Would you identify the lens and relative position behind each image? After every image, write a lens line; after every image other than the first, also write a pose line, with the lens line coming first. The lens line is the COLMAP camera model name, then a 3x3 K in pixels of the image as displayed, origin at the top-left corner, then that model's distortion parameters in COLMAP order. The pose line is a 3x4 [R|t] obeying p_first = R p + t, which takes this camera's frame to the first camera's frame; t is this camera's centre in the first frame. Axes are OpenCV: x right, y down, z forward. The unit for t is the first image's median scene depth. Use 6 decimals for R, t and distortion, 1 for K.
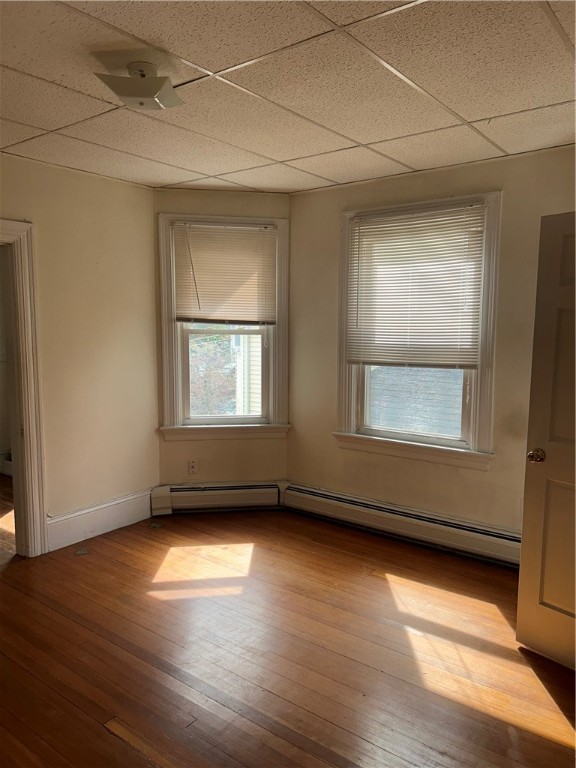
lens RADIAL K [[582.1, 0, 279.2], [0, 582.1, 386.6], [0, 0, 1]] dist [0.067062, -0.074304]
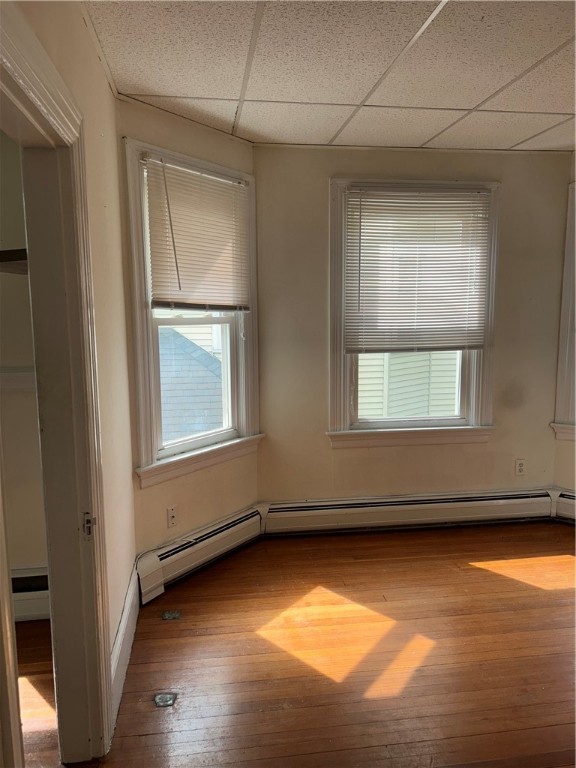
lens RADIAL K [[582.1, 0, 279.2], [0, 582.1, 386.6], [0, 0, 1]] dist [0.067062, -0.074304]
pose [[0.688499, -0.106791, 0.717331, -0.594052], [0.089663, 0.994045, 0.061927, -0.052601], [-0.719673, 0.021681, 0.693975, 0.457235]]
